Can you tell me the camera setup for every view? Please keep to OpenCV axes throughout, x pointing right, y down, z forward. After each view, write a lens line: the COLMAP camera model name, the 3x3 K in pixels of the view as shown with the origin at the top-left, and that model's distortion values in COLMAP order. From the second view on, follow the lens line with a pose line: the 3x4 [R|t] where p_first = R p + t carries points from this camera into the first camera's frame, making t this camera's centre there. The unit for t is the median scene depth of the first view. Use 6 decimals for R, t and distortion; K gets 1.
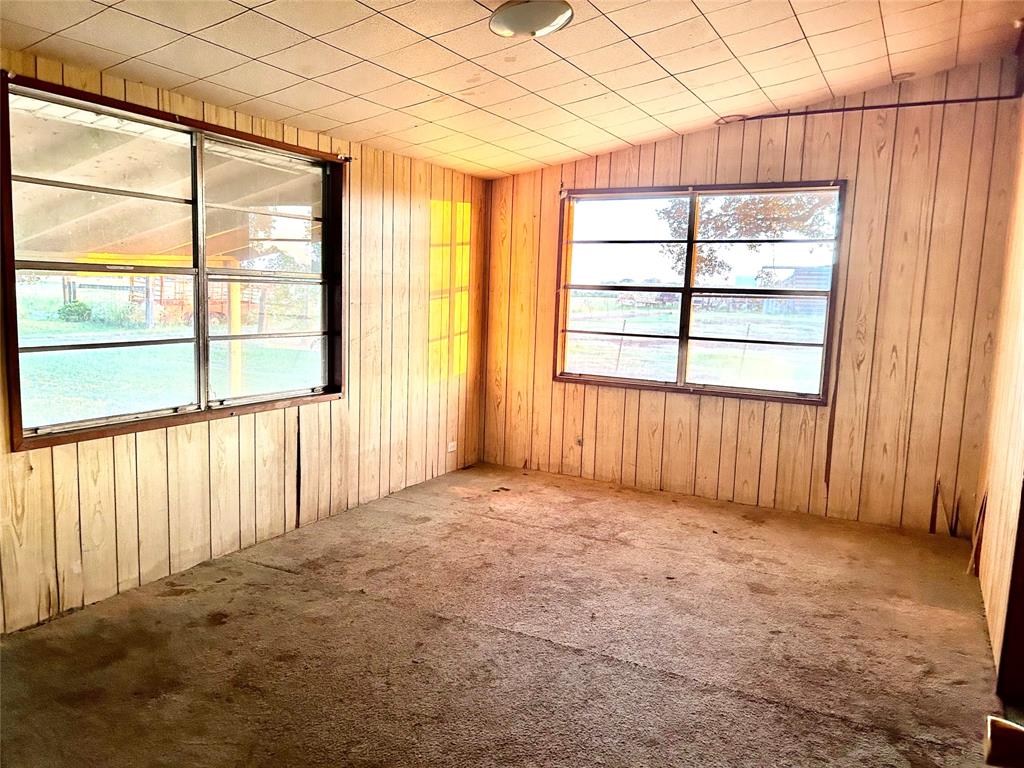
lens RADIAL K [[774.4, 0, 511.3], [0, 774.4, 385.4], [0, 0, 1]] dist [0.040040, 0.000802]
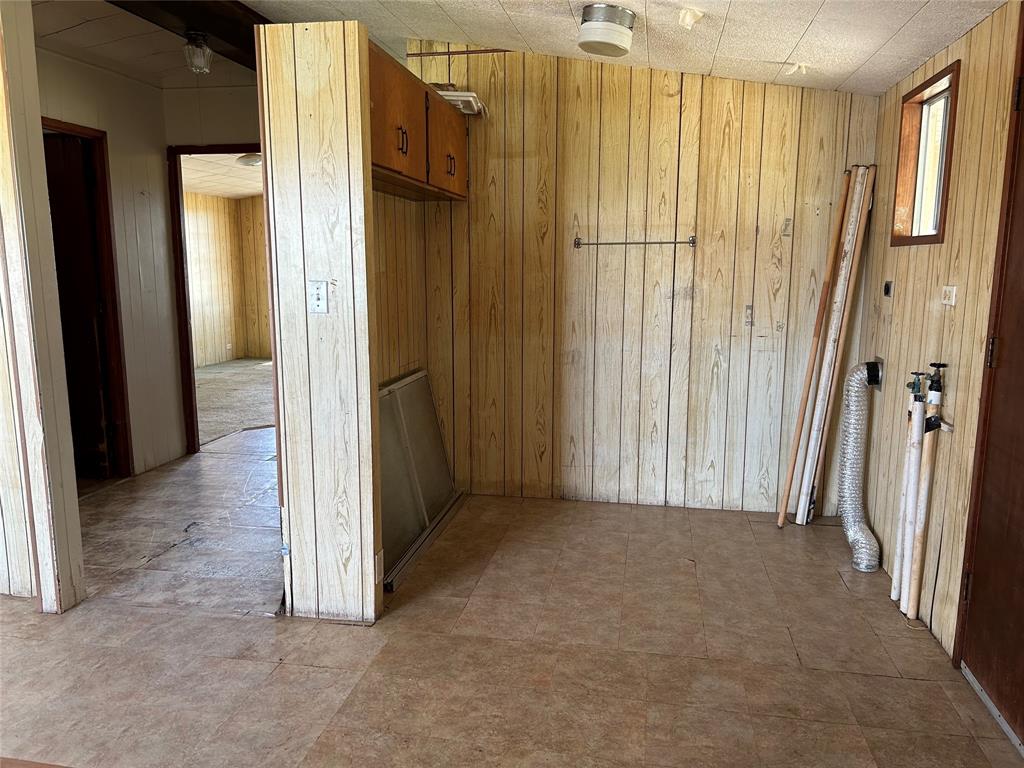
lens RADIAL K [[774.4, 0, 514.2], [0, 774.4, 381.5], [0, 0, 1]] dist [0.040040, 0.000802]
pose [[0.953776, -0.074233, 0.291206, 0.024984], [0.062983, 0.996868, 0.047831, 0.117614], [-0.293844, -0.027280, 0.955464, -0.981287]]
